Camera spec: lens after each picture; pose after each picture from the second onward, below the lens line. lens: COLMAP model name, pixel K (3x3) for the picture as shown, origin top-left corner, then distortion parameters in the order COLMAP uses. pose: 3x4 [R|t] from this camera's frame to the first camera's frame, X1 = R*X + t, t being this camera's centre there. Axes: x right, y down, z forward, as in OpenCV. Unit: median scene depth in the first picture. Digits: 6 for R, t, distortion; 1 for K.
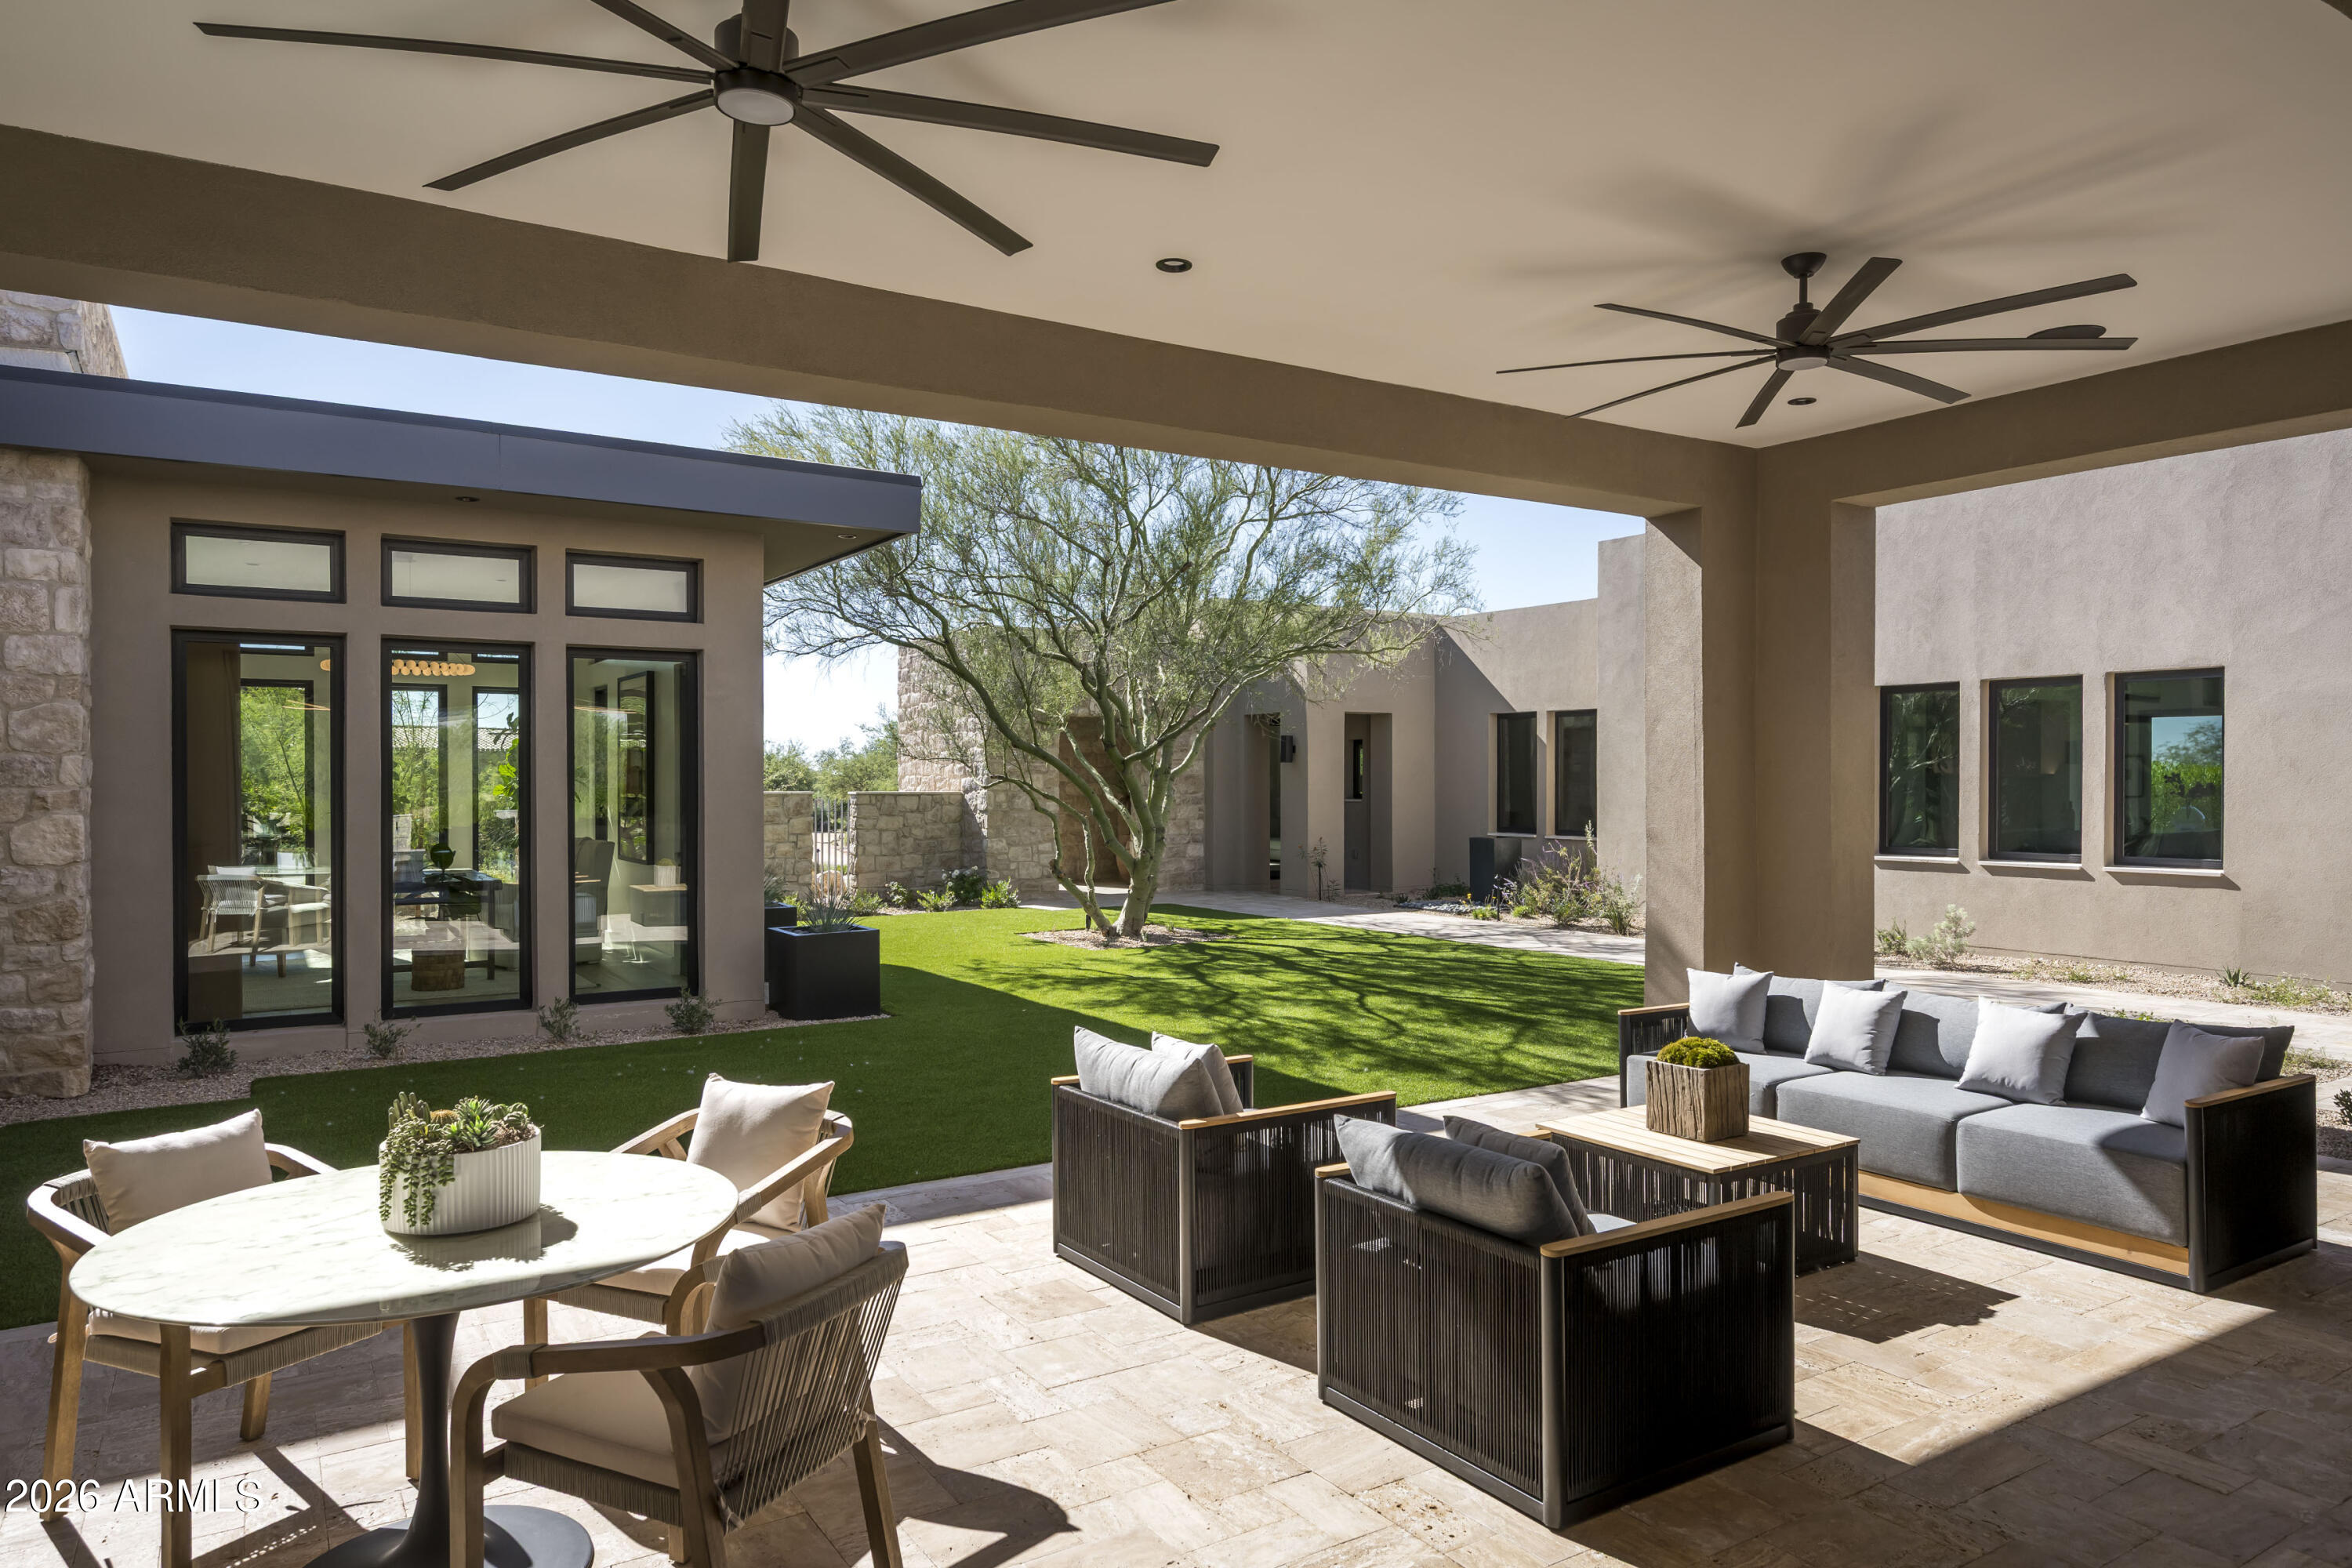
lens RADIAL K [[1499.4, 0, 1171.6], [0, 1499.4, 795.8], [0, 0, 1]] dist [0.002793, -0.002035]
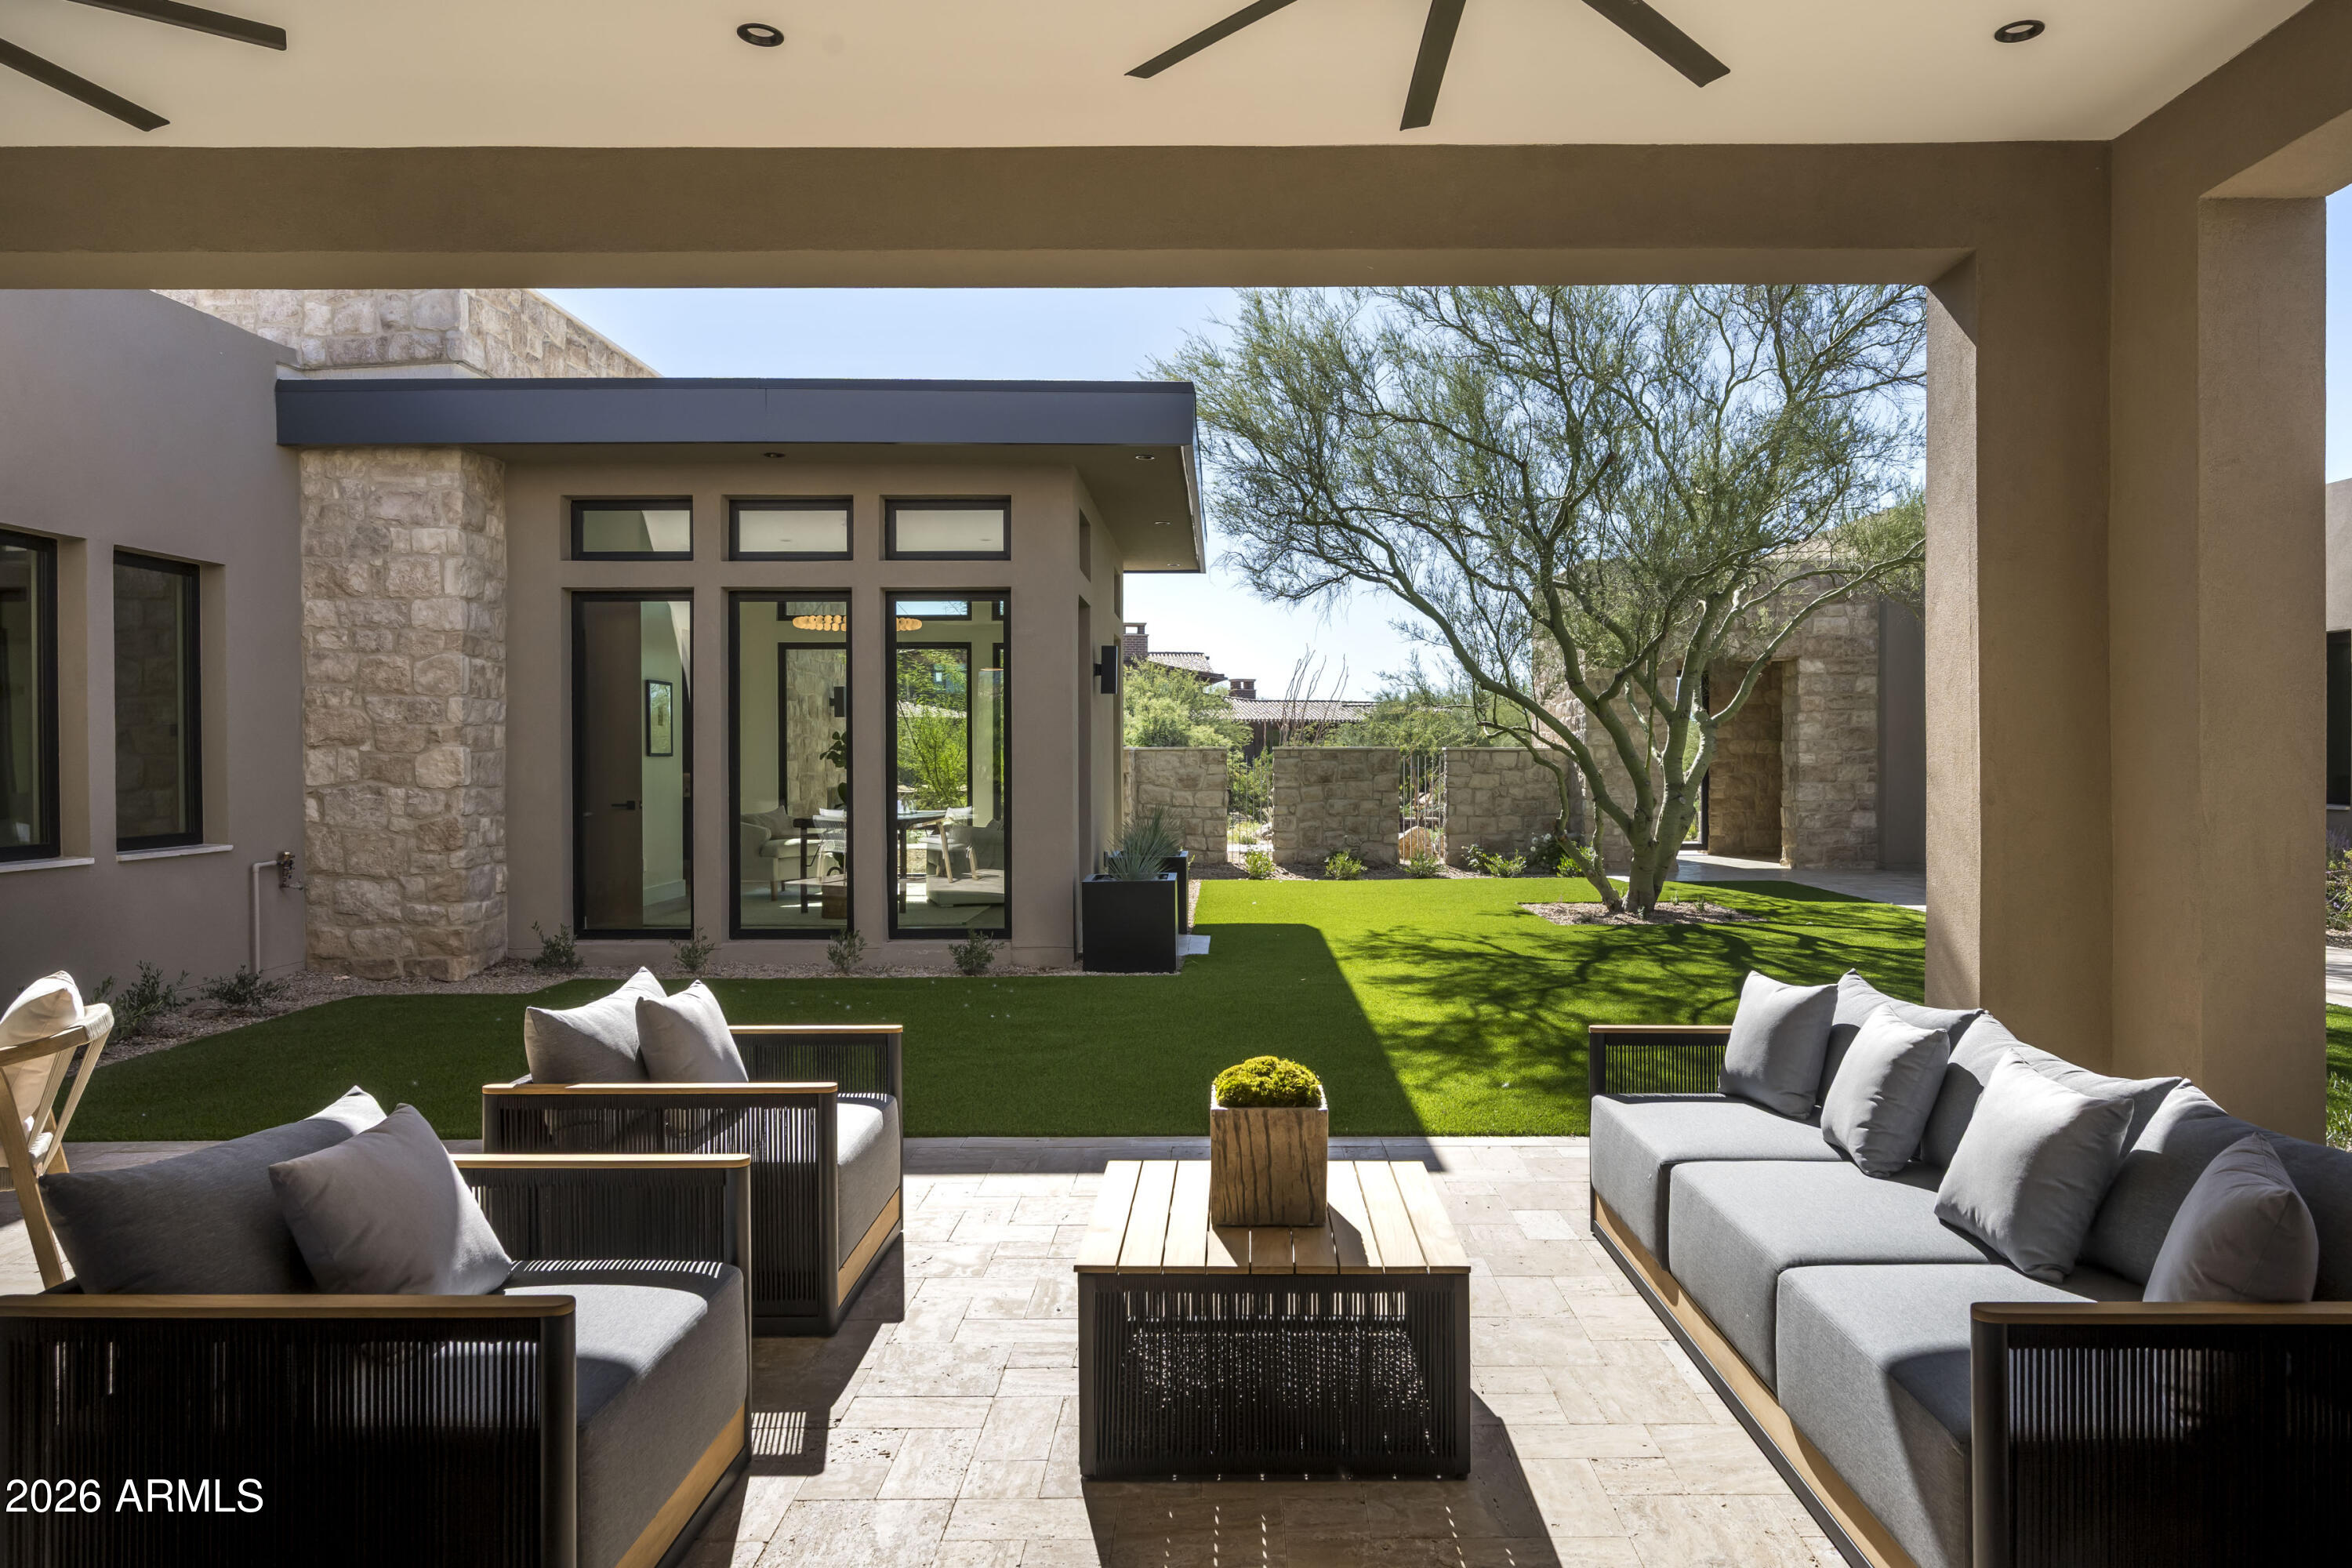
lens RADIAL K [[1524.2, 0, 1180.8], [0, 1524.2, 767.3], [0, 0, 1]] dist [0.004685, -0.001014]
pose [[0.843195, 0.004502, -0.537588, 0.416947], [-0.004806, 0.999988, 0.000837, 0.025280], [0.537586, 0.001877, 0.843207, 0.281443]]
